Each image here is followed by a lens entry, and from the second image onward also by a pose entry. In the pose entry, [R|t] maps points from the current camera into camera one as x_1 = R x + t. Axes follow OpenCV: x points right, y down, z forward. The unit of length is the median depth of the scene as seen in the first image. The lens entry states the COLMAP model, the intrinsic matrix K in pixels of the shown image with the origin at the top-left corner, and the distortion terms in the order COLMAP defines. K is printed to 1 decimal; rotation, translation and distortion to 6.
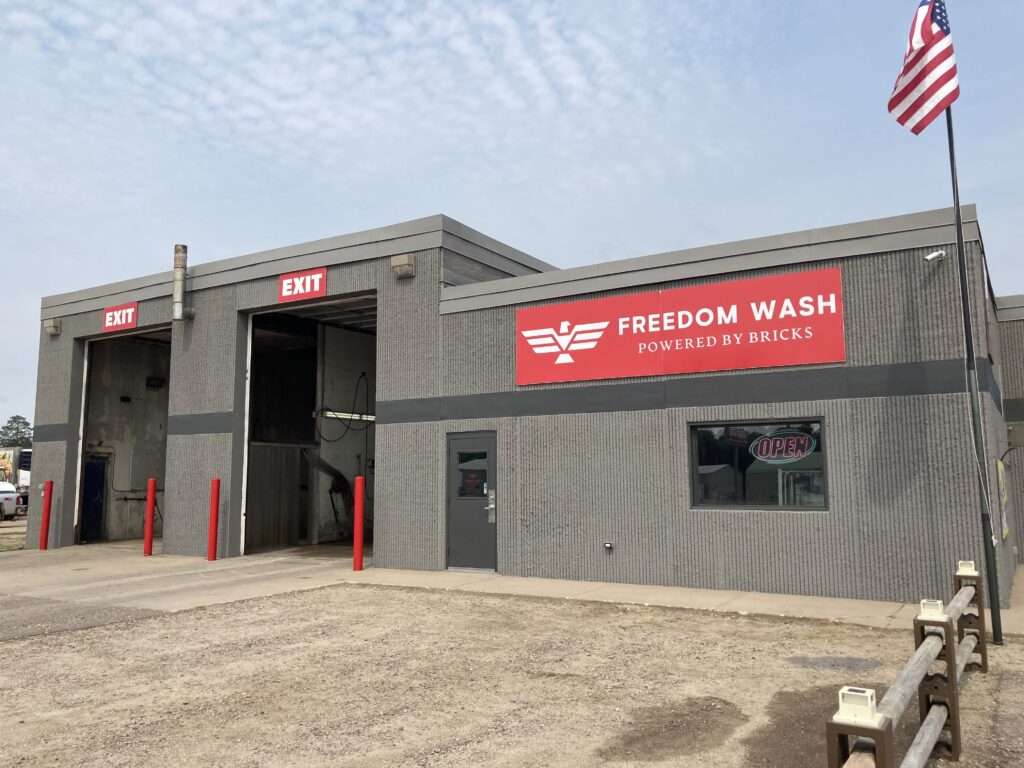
lens RADIAL K [[844.3, 0, 465.1], [0, 844.3, 378.1], [0, 0, 1]] dist [0.064150, -0.080983]
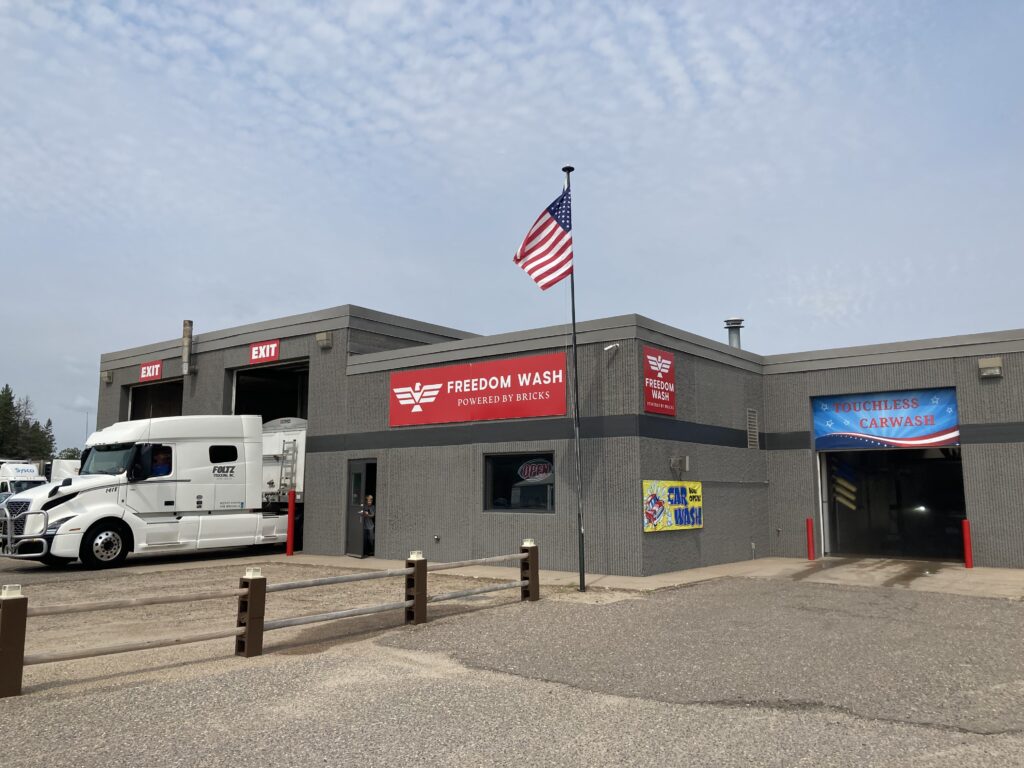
lens RADIAL K [[844.3, 0, 512.1], [0, 844.3, 381.1], [0, 0, 1]] dist [0.064150, -0.080983]
pose [[0.996327, -0.009684, -0.085086, 0.358199], [0.009256, 0.999942, -0.005420, -0.053932], [0.085133, 0.004613, 0.996359, -0.382672]]
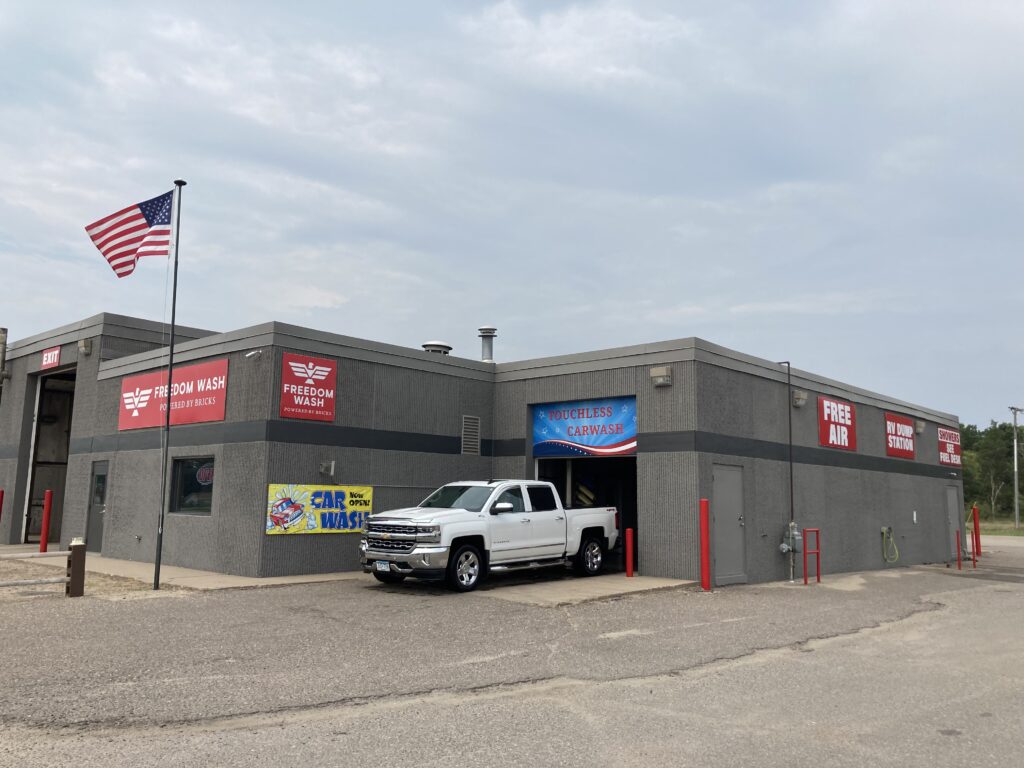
lens RADIAL K [[844.3, 0, 545.4], [0, 844.3, 376.3], [0, 0, 1]] dist [0.064150, -0.080983]
pose [[0.986397, -0.005317, -0.164296, 0.961303], [0.001673, 0.999750, -0.022308, -0.047159], [0.164374, 0.021730, 0.986159, -0.334250]]
